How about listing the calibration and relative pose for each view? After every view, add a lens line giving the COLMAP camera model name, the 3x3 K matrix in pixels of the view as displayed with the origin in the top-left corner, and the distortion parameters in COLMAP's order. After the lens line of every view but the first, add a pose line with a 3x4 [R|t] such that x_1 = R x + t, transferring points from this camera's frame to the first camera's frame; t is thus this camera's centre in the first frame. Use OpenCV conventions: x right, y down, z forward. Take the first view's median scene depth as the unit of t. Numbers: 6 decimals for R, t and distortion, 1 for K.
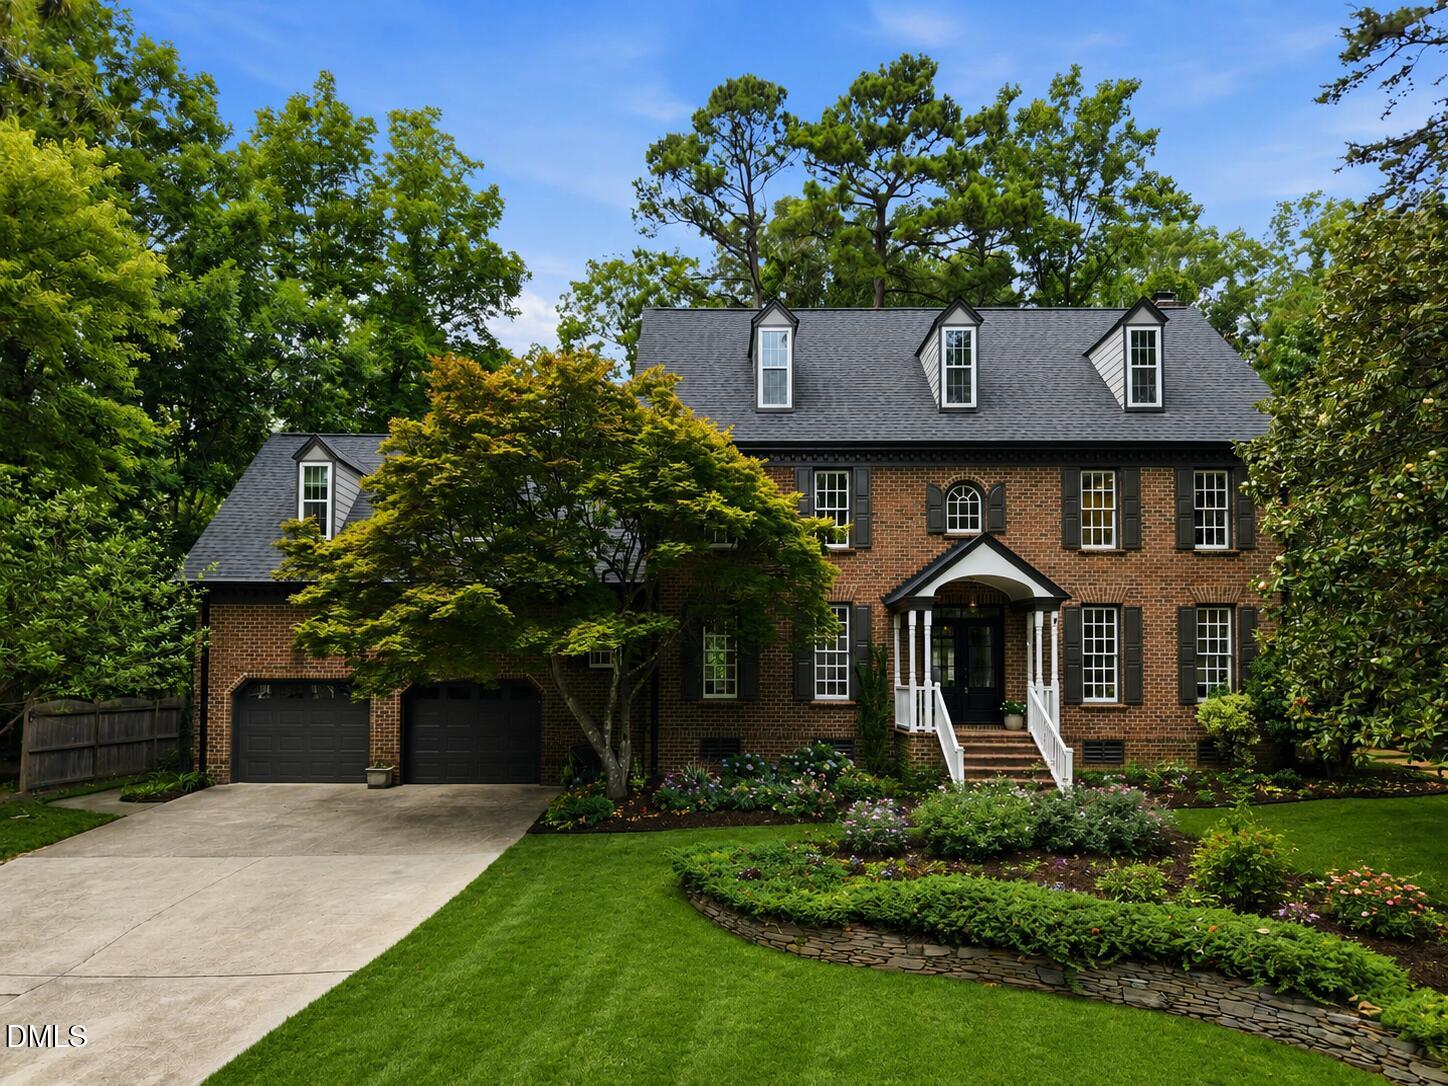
lens RADIAL K [[917.8, 0, 723.2], [0, 917.8, 671.0], [0, 0, 1]] dist [0.071042, -0.061397]
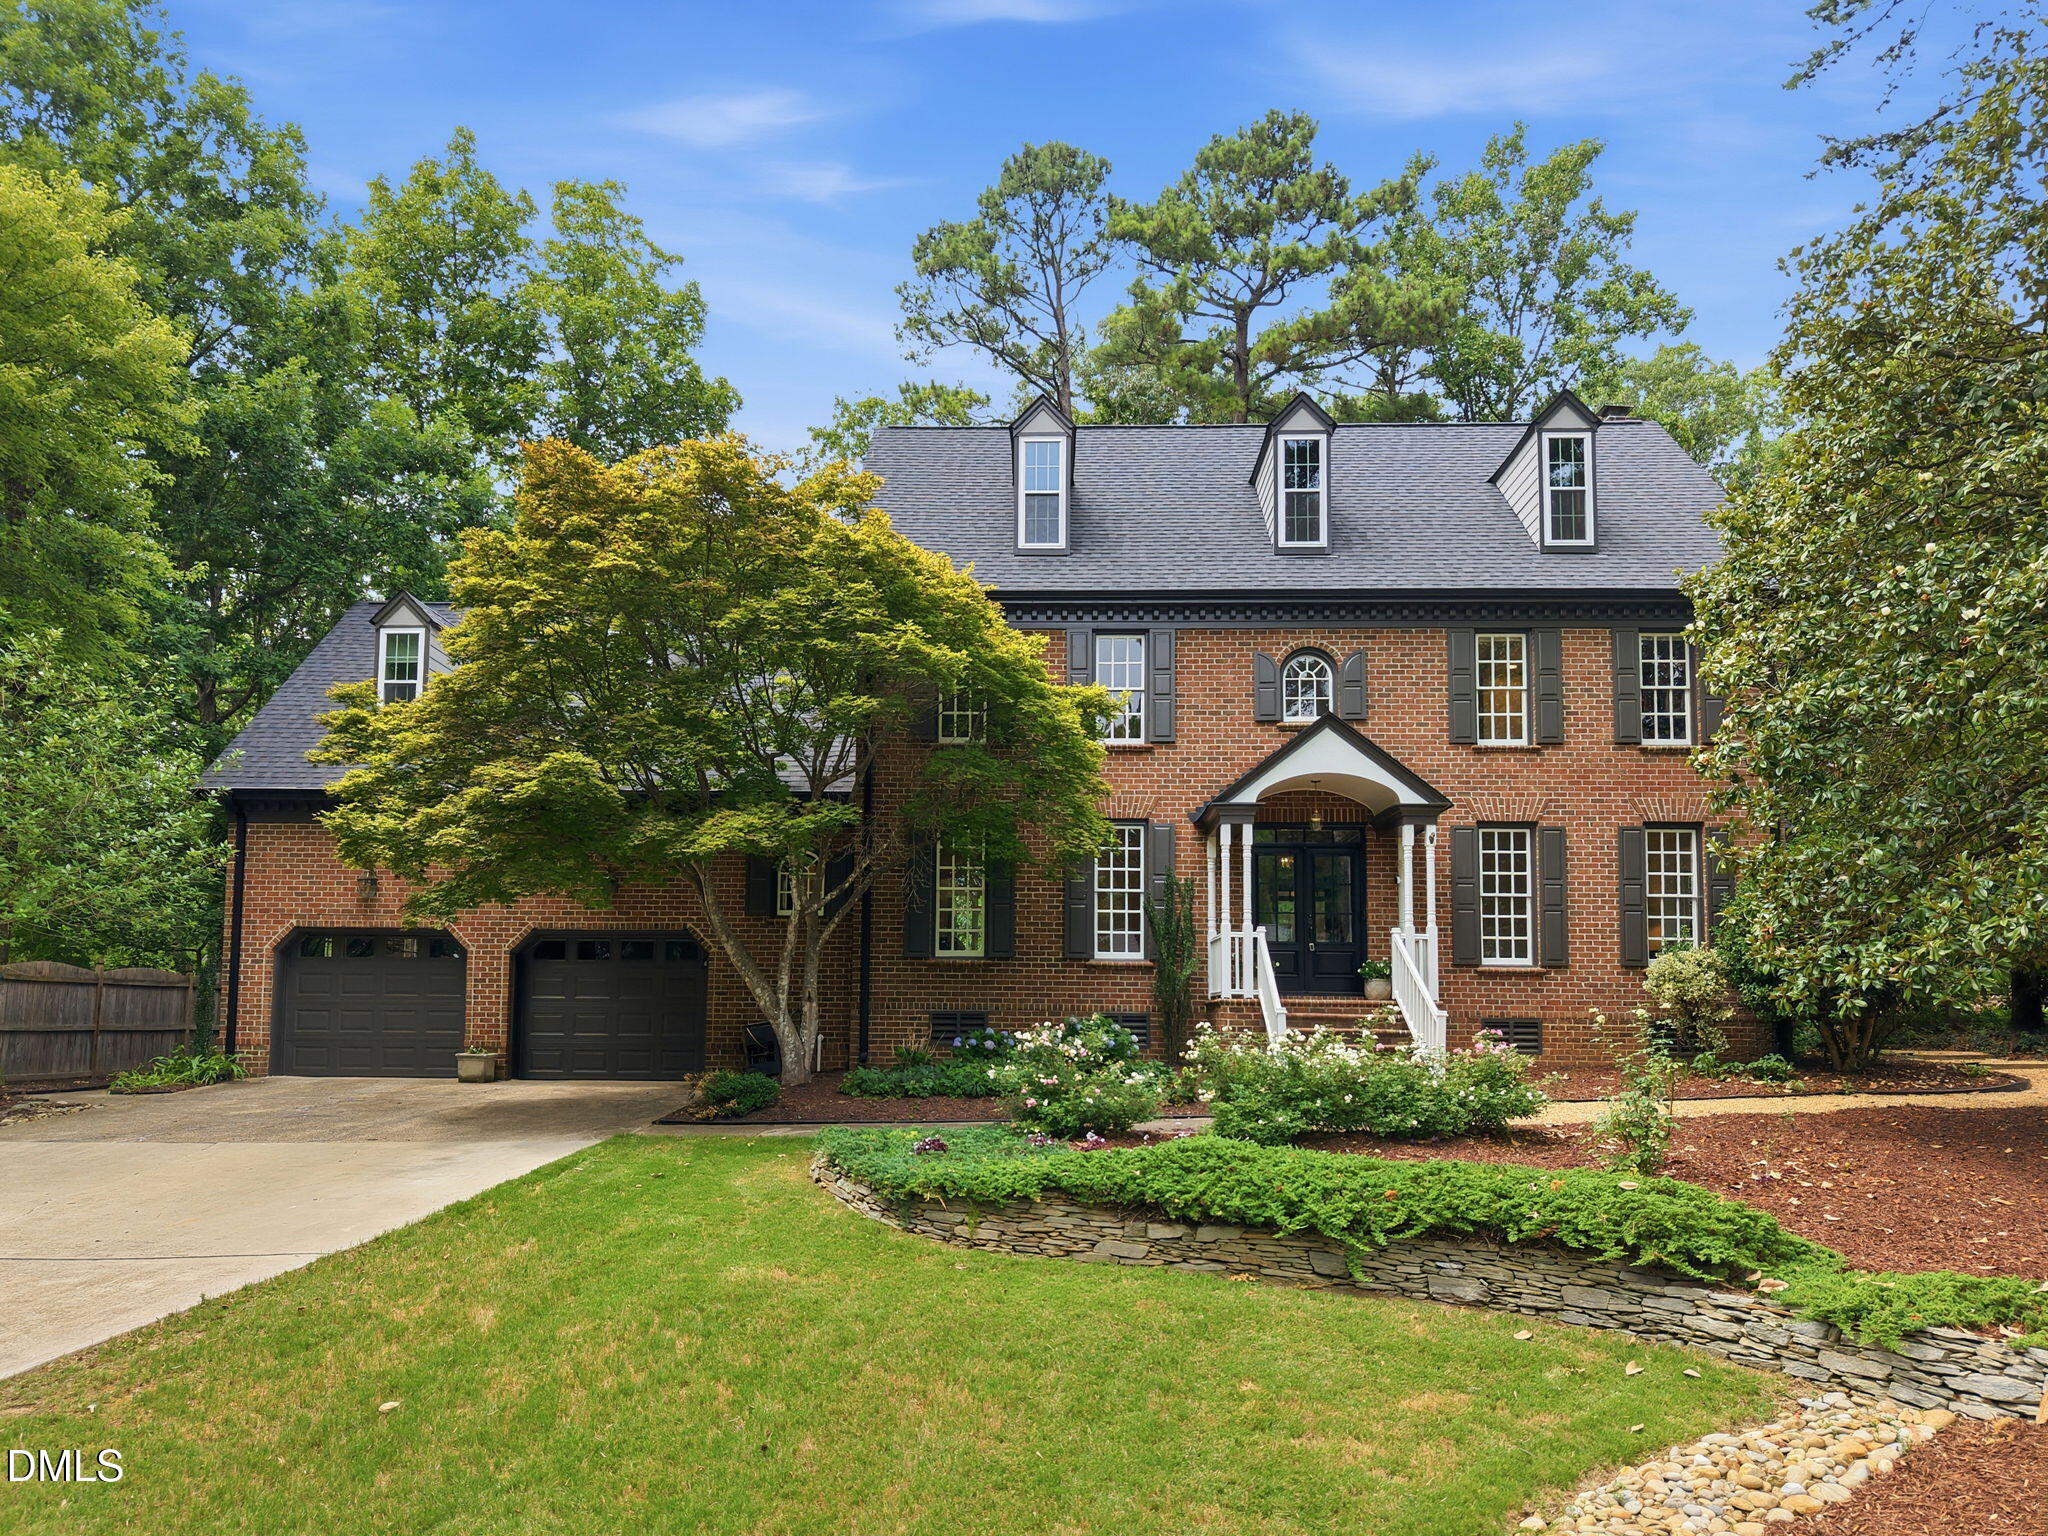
lens RADIAL K [[1298.2, 0, 1022.9], [0, 1298.2, 949.1], [0, 0, 1]] dist [0.071042, -0.061397]
pose [[0.999559, 0.005561, -0.029183, 0.073864], [-0.006838, 0.999015, -0.043848, 0.066904], [0.028910, 0.044028, 0.998612, 0.013541]]
